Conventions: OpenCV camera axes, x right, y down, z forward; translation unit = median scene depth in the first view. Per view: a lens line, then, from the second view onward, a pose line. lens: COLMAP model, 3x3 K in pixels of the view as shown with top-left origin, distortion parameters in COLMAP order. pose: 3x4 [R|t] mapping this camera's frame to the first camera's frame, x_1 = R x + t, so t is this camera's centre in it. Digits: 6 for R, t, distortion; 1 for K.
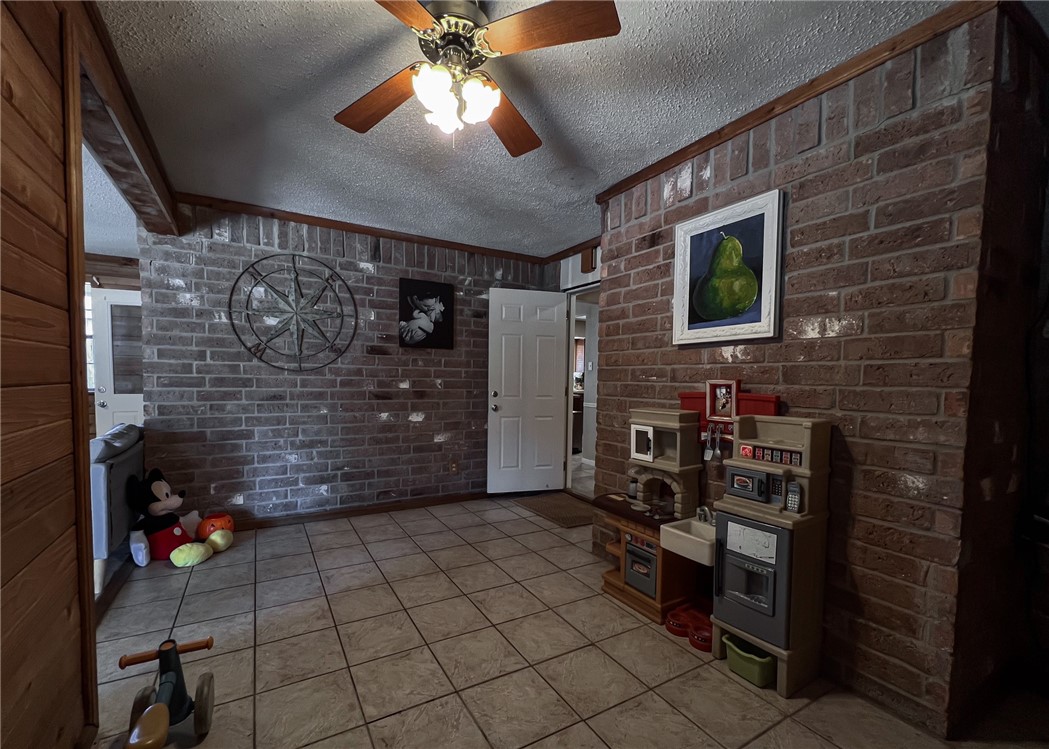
lens RADIAL K [[448.1, 0, 524.4], [0, 448.1, 399.7], [0, 0, 1]] dist [-0.000368, -0.000117]
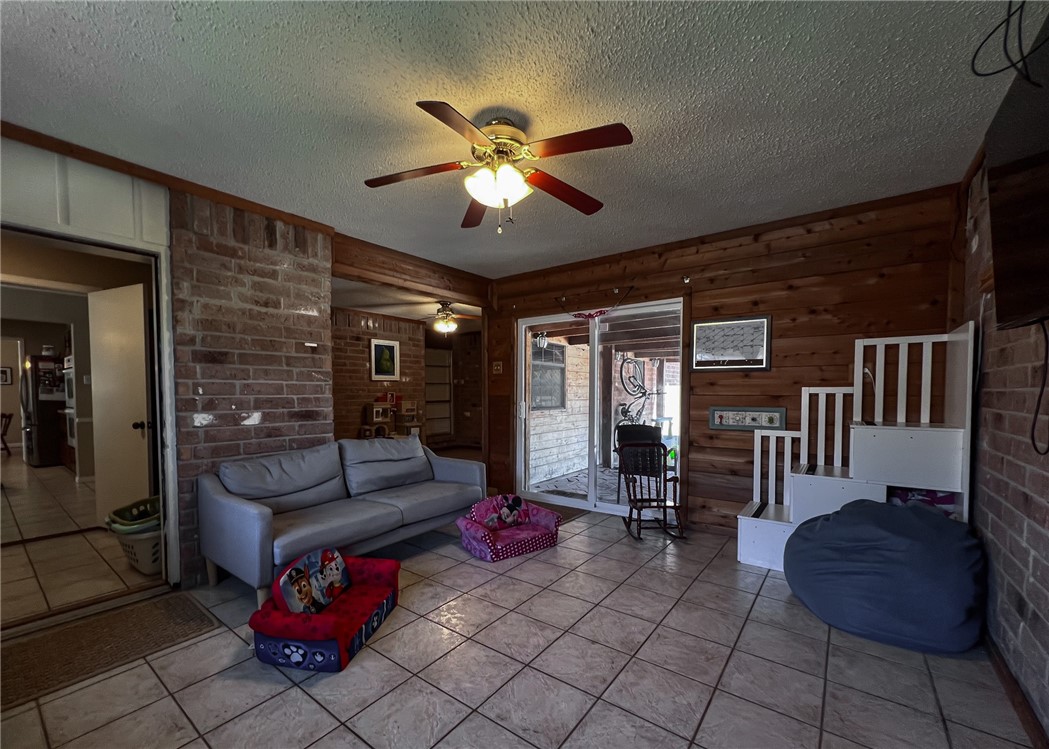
lens RADIAL K [[455.5, 0, 510.8], [0, 455.5, 410.8], [0, 0, 1]] dist [0.001932, 0.000016]
pose [[-0.386785, -0.057299, 0.920388, -2.900504], [0.035446, 0.996406, 0.076927, -0.127661], [-0.921489, 0.062379, -0.383364, 1.405325]]
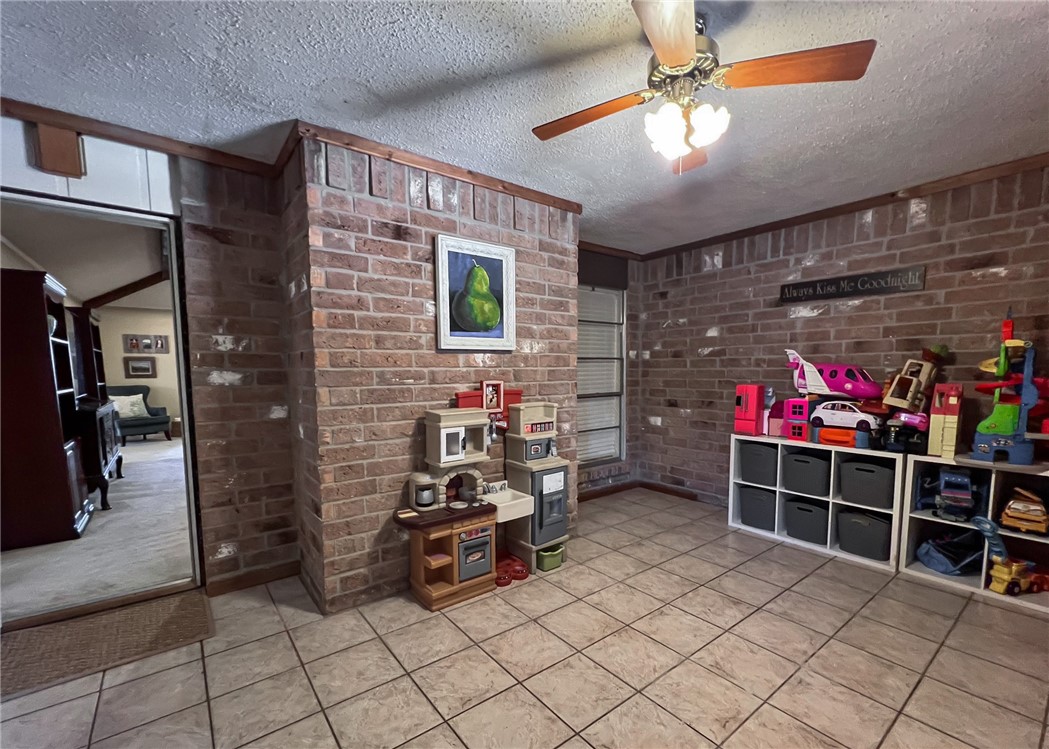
lens RADIAL K [[455.5, 0, 510.8], [0, 455.5, 410.8], [0, 0, 1]] dist [0.001932, 0.000016]
pose [[-0.110745, -0.104791, 0.988309, -0.820212], [0.049594, 0.992604, 0.110804, -0.094373], [-0.992611, 0.061285, -0.104729, 1.025965]]
